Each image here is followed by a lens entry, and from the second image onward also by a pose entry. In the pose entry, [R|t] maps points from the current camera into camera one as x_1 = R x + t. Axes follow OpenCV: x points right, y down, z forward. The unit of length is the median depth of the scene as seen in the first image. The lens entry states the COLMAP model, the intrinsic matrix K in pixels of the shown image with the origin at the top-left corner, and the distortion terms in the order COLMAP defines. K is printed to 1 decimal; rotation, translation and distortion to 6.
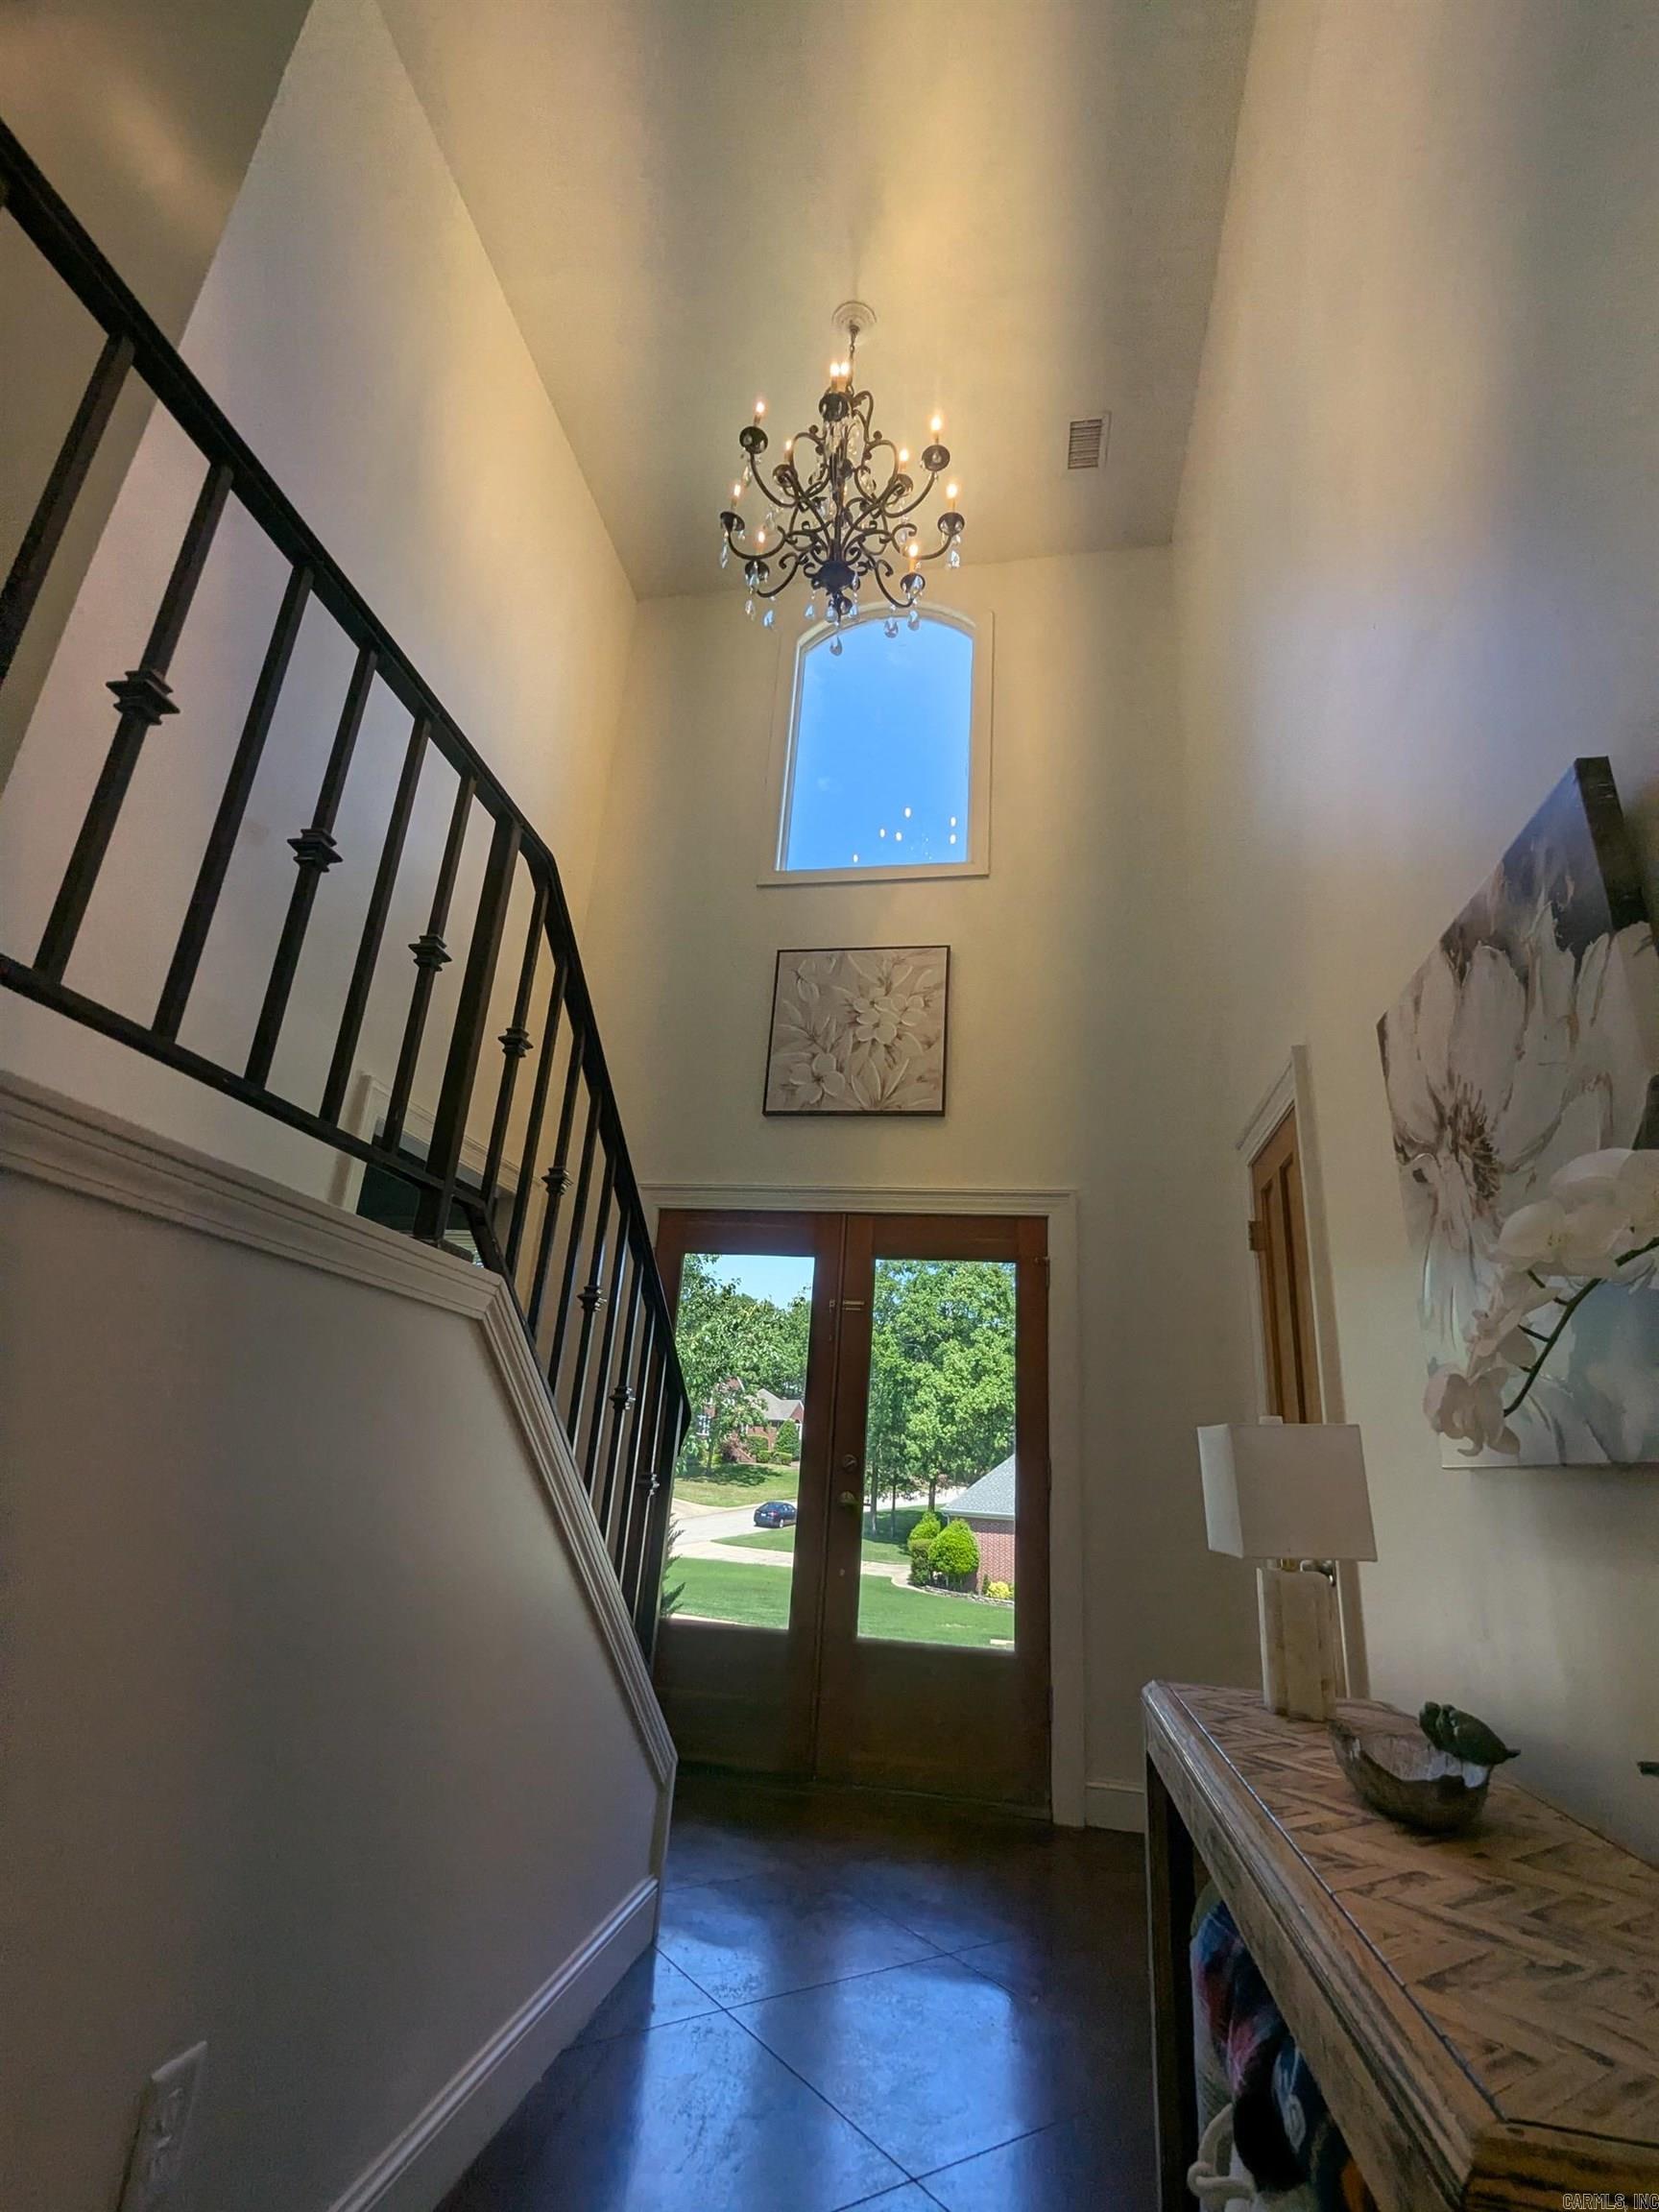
lens RADIAL K [[1036.5, 0, 829.5], [0, 1036.5, 1106.0], [0, 0, 1]] dist [0.000288, -0.000025]
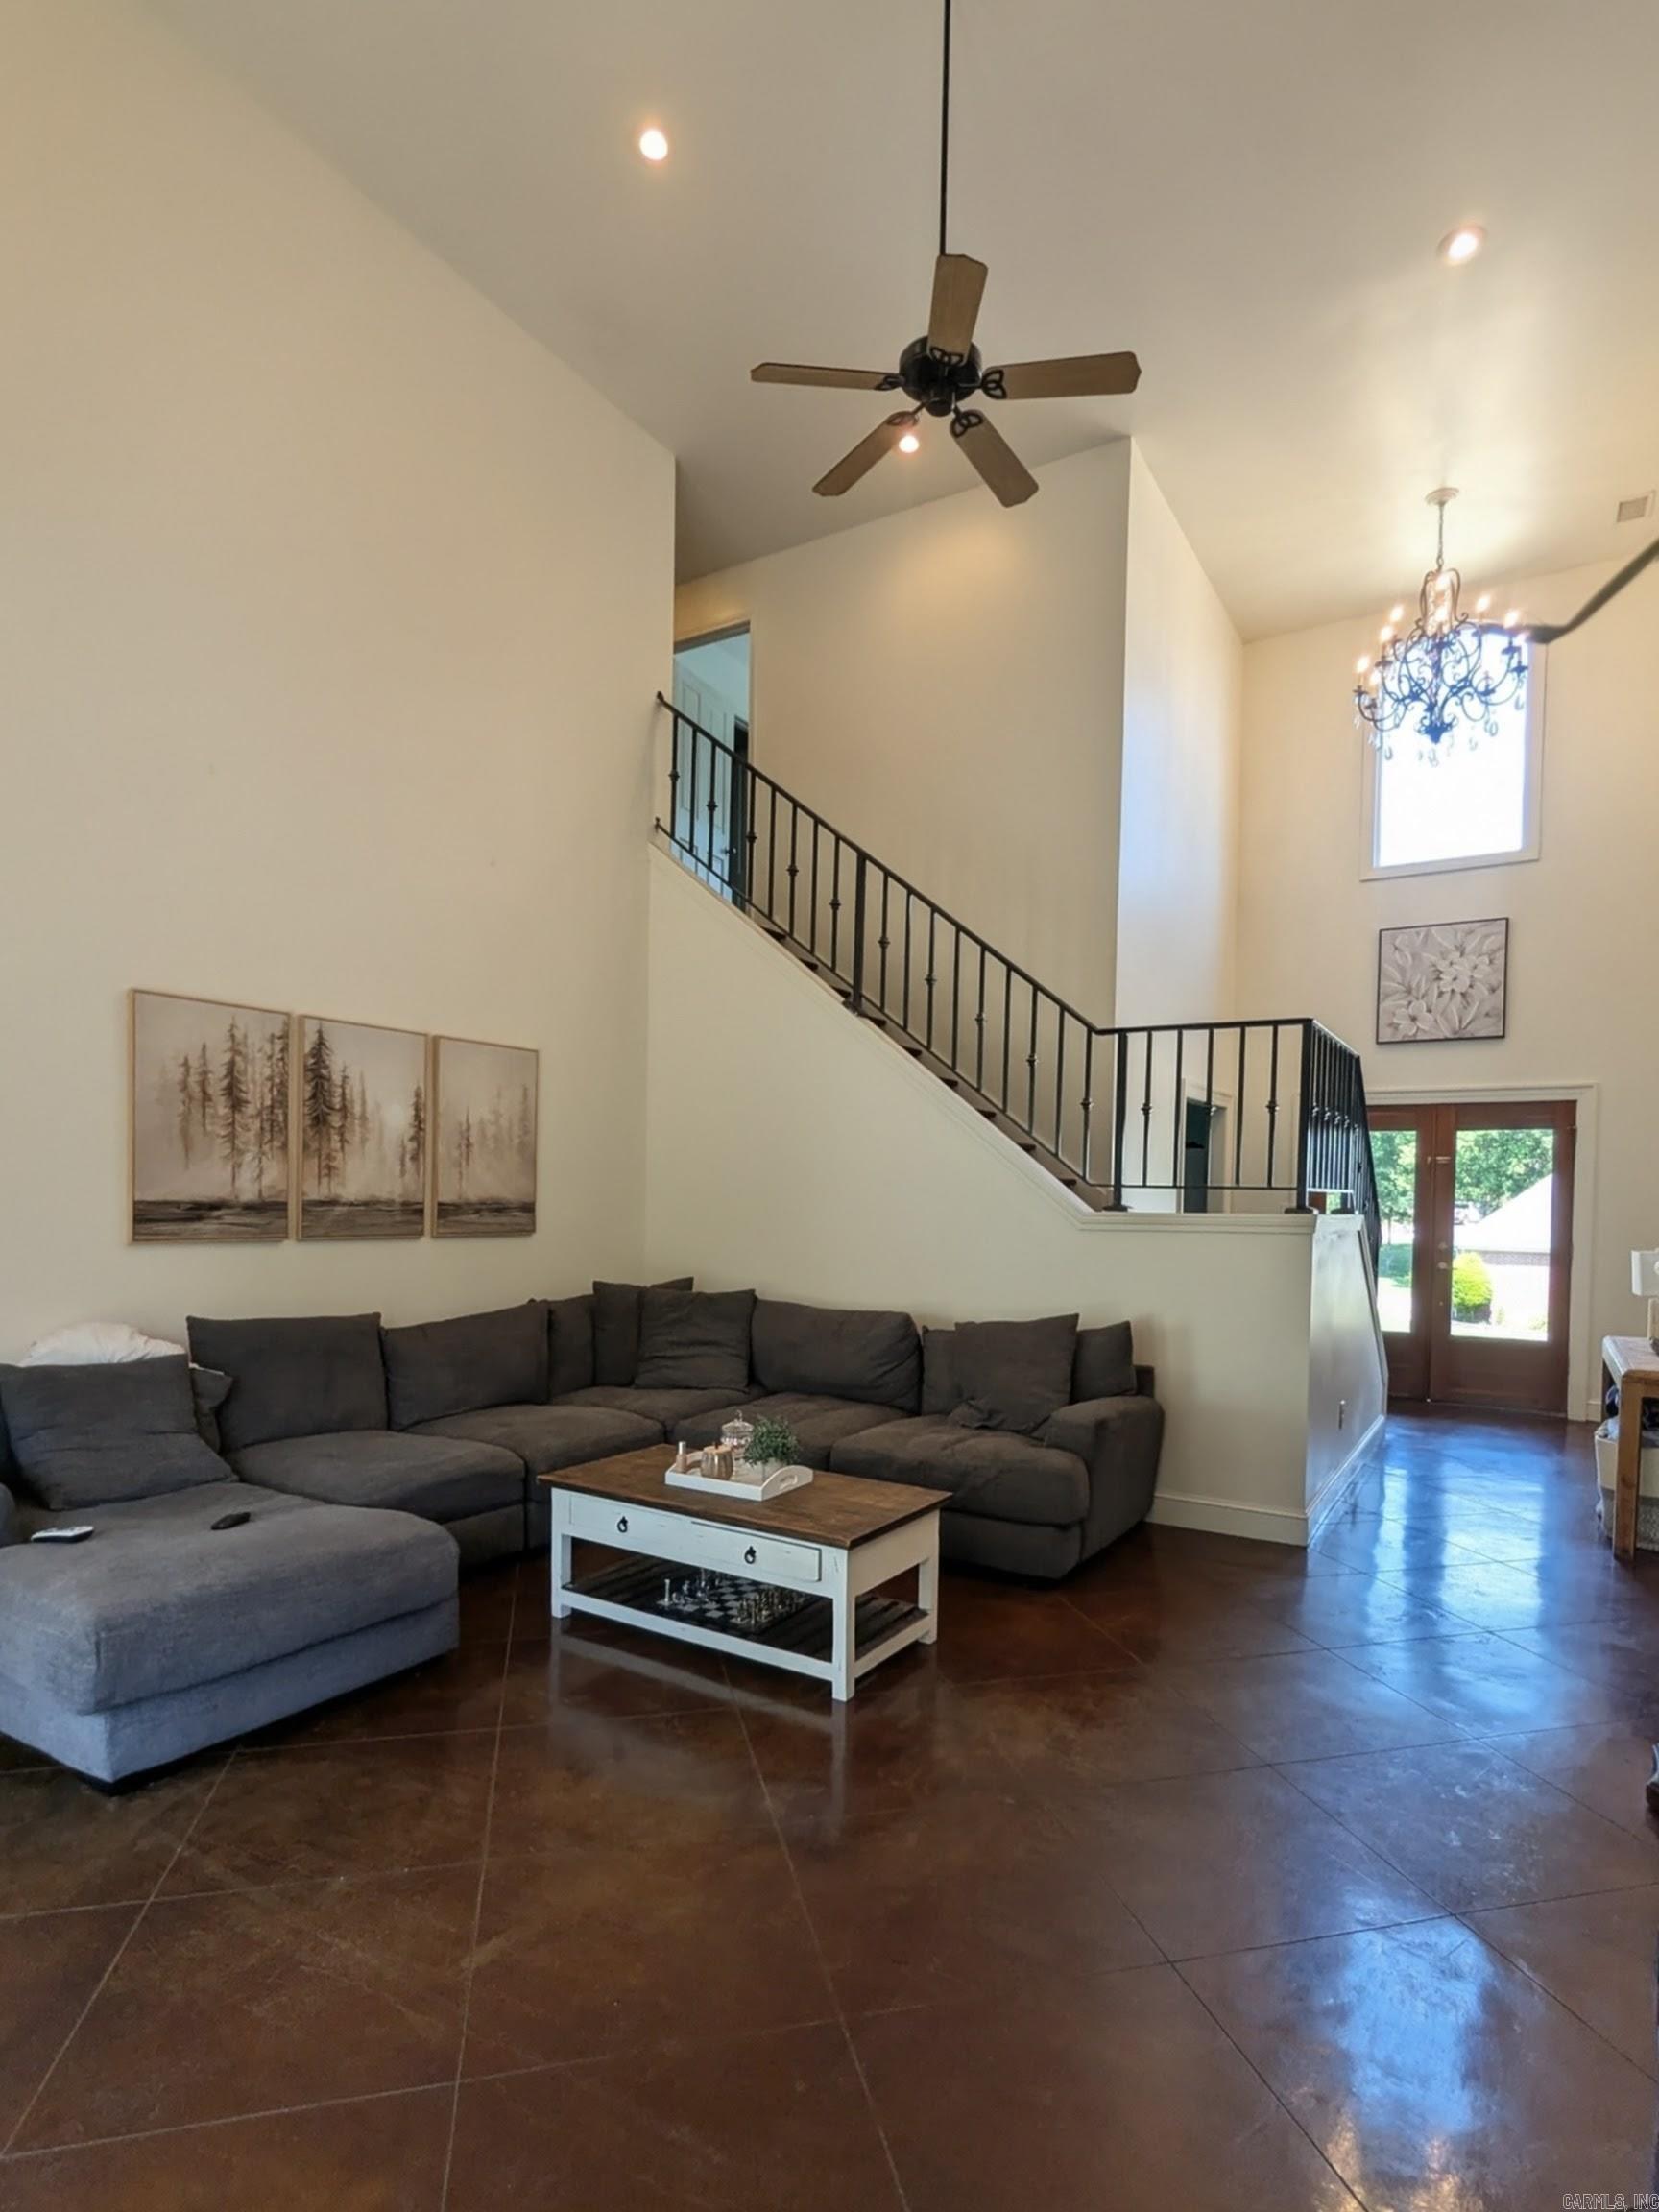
lens RADIAL K [[1155.9, 0, 873.1], [0, 1155.9, 1221.1], [0, 0, 1]] dist [-0.002043, 0.001847]
pose [[0.937488, -0.040476, -0.345655, -0.191228], [0.155522, 0.937248, 0.312057, -0.422782], [0.311333, -0.346307, 0.884954, -0.941258]]
